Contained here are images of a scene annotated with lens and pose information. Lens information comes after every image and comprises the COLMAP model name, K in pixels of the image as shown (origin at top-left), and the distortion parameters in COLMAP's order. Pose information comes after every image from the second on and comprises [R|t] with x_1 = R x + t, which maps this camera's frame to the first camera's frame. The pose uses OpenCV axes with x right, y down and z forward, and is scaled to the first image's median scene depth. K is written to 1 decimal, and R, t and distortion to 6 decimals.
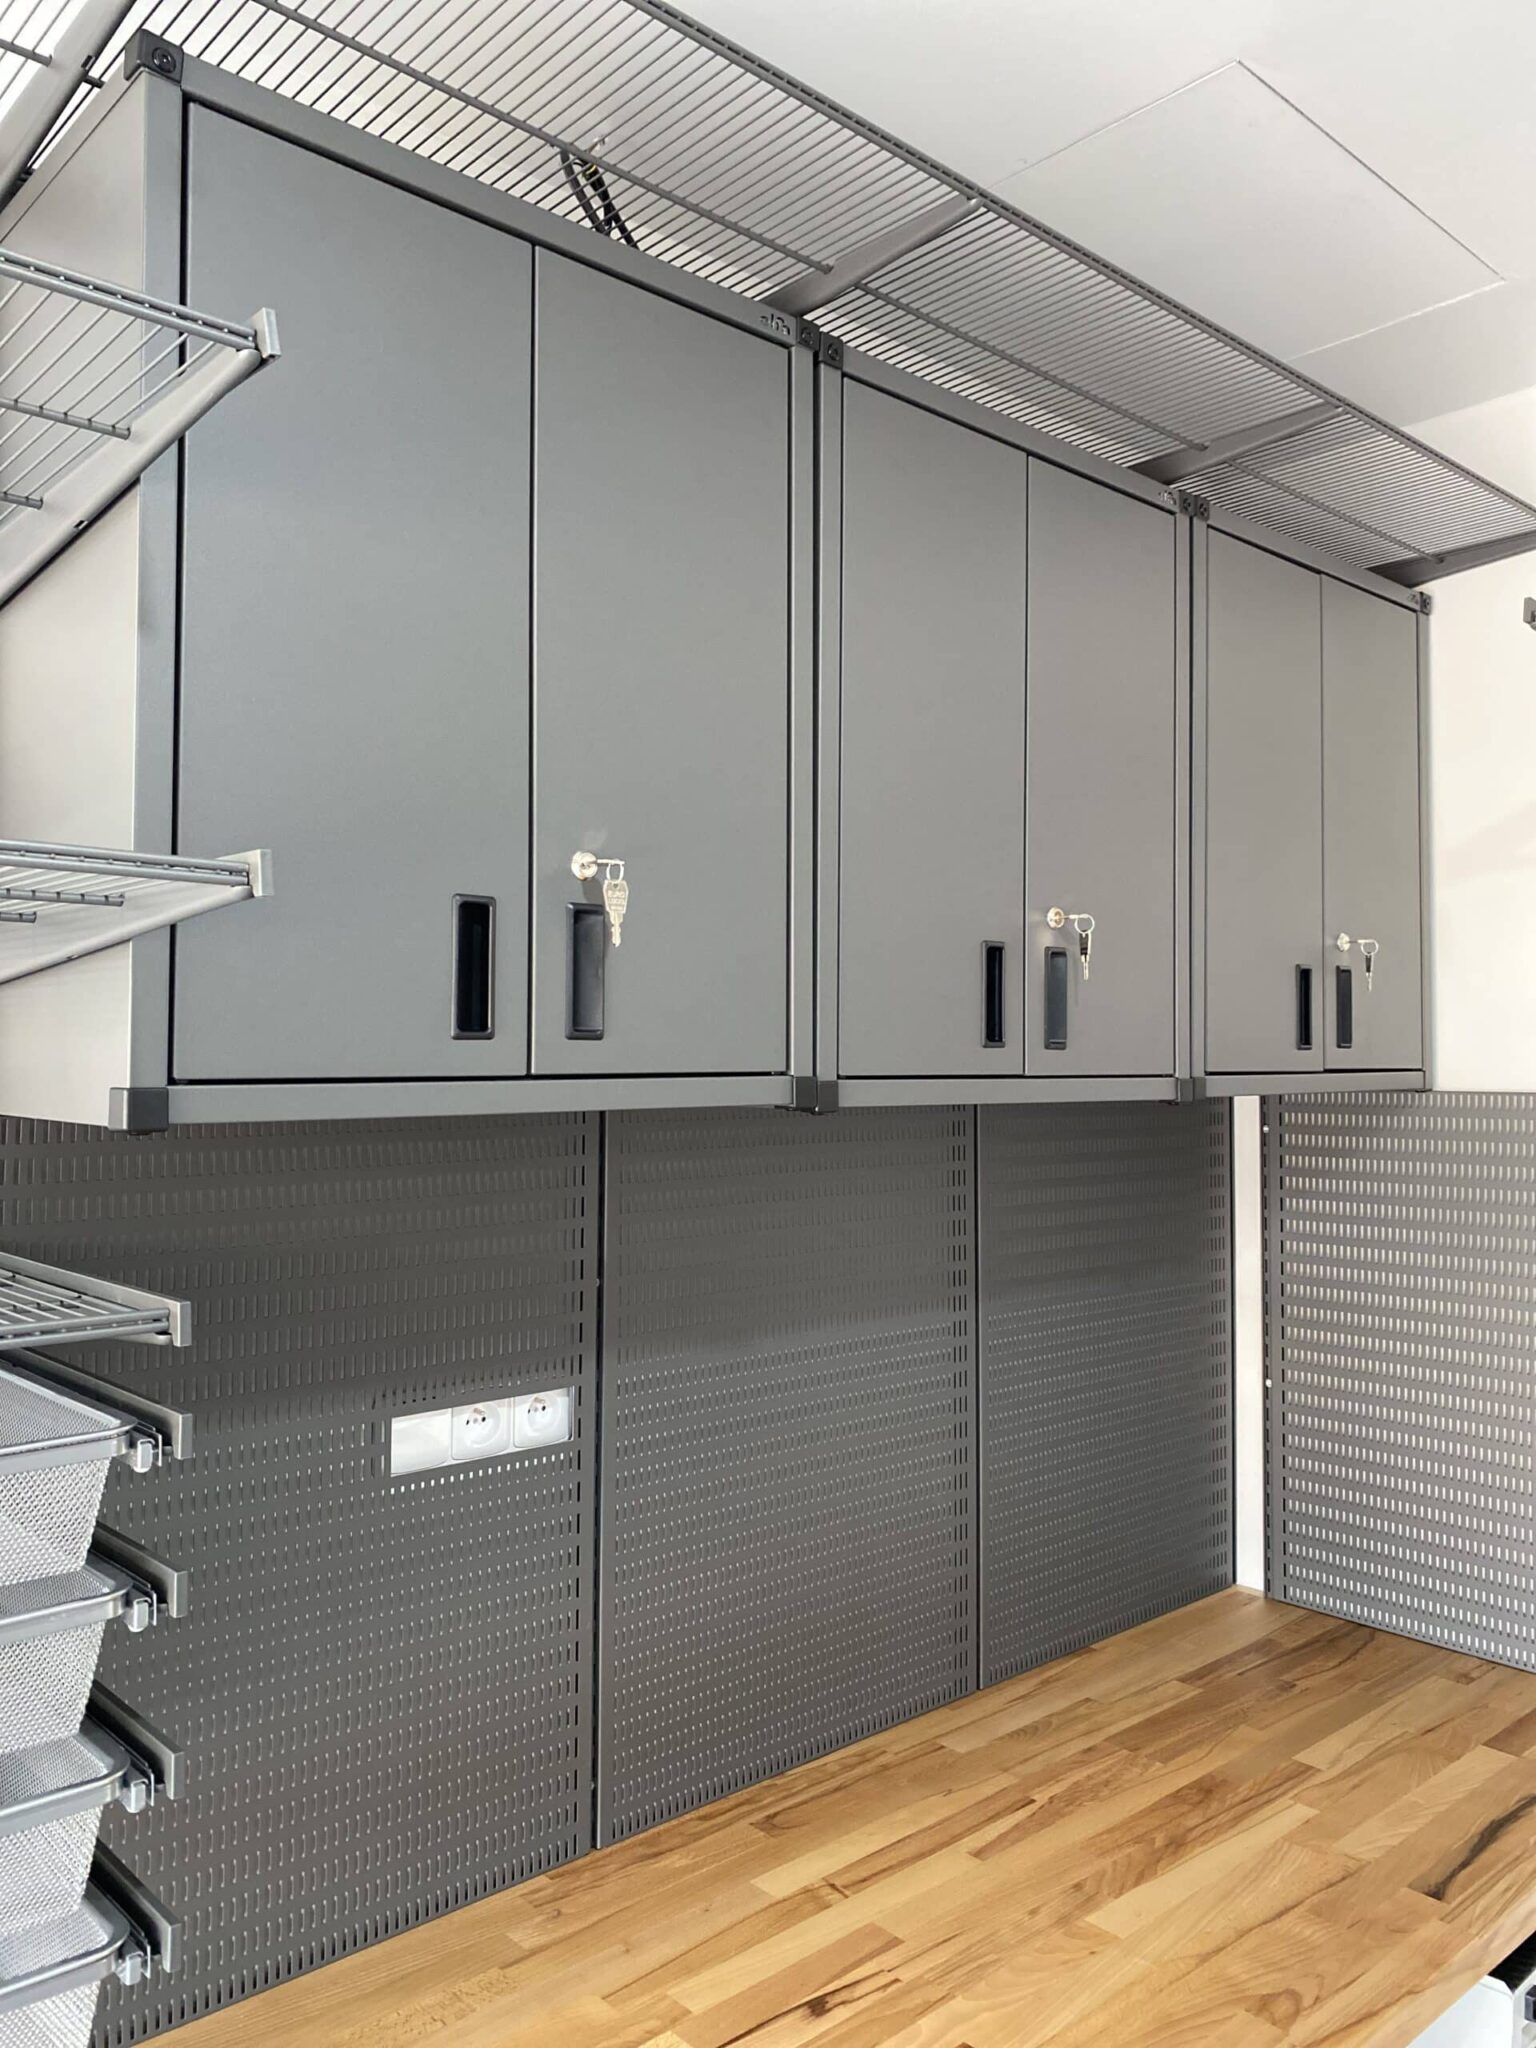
lens RADIAL K [[1571.3, 0, 768.0], [0, 1571.3, 1024.0], [0, 0, 1]] dist [0.042085, -0.041447]
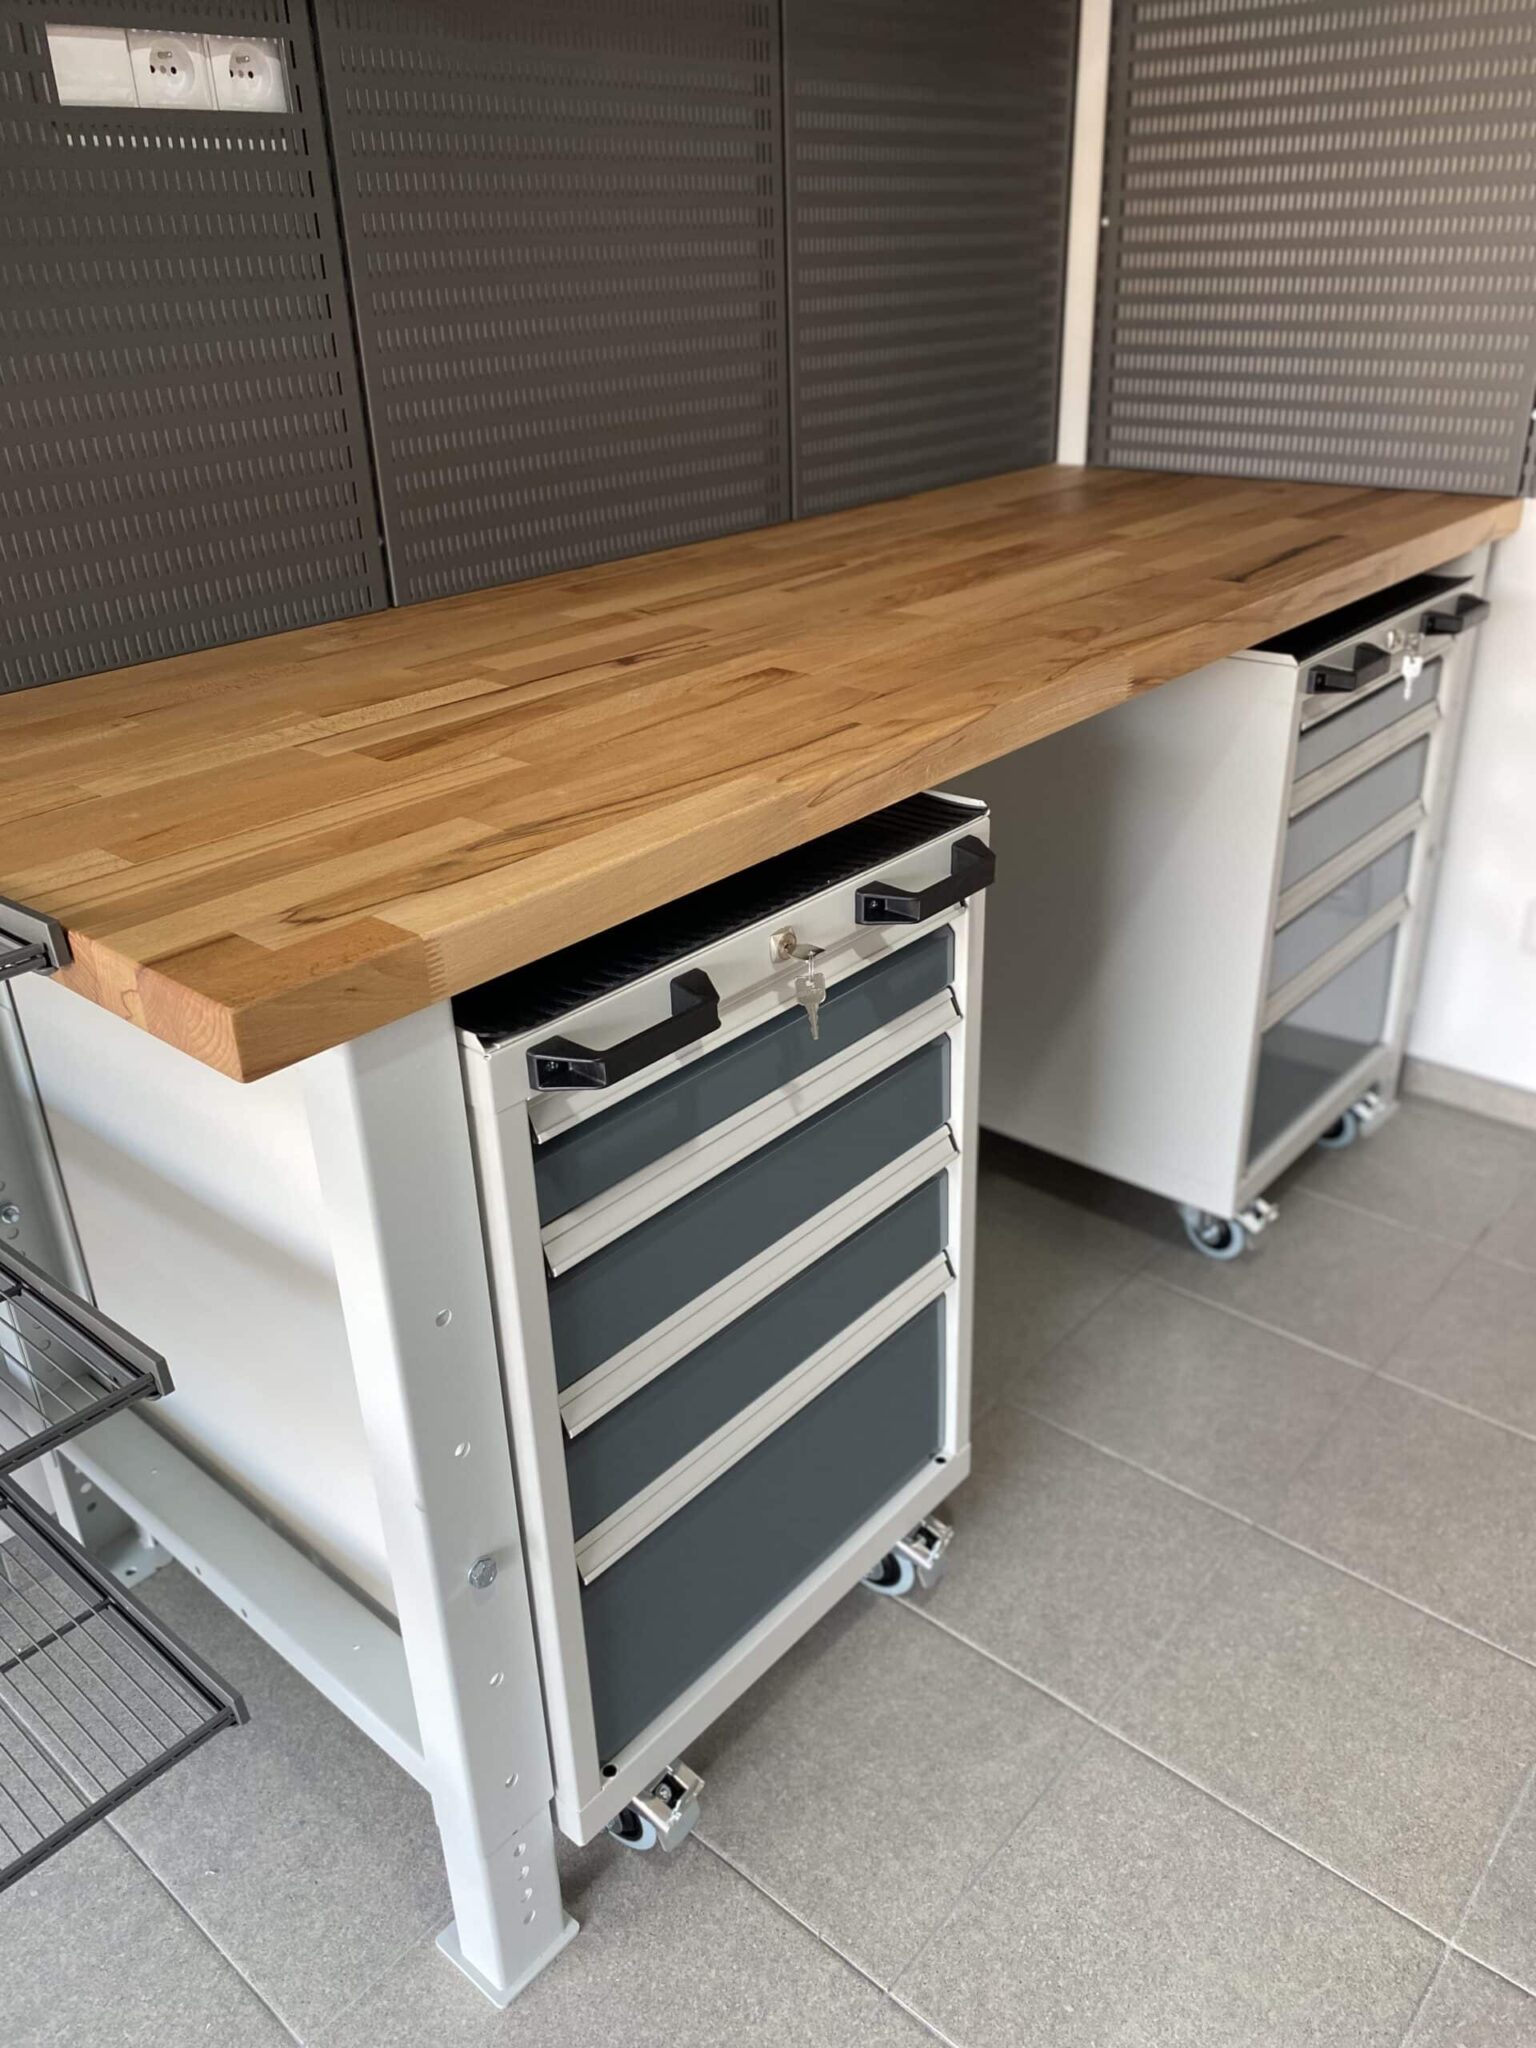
lens RADIAL K [[1571.3, 0, 768.0], [0, 1571.3, 1024.0], [0, 0, 1]] dist [0.042085, -0.041447]
pose [[0.992849, -0.080123, 0.088493, 0.011257], [0.029461, 0.882819, 0.468788, 0.295101], [-0.115684, -0.462828, 0.878867, 0.018247]]
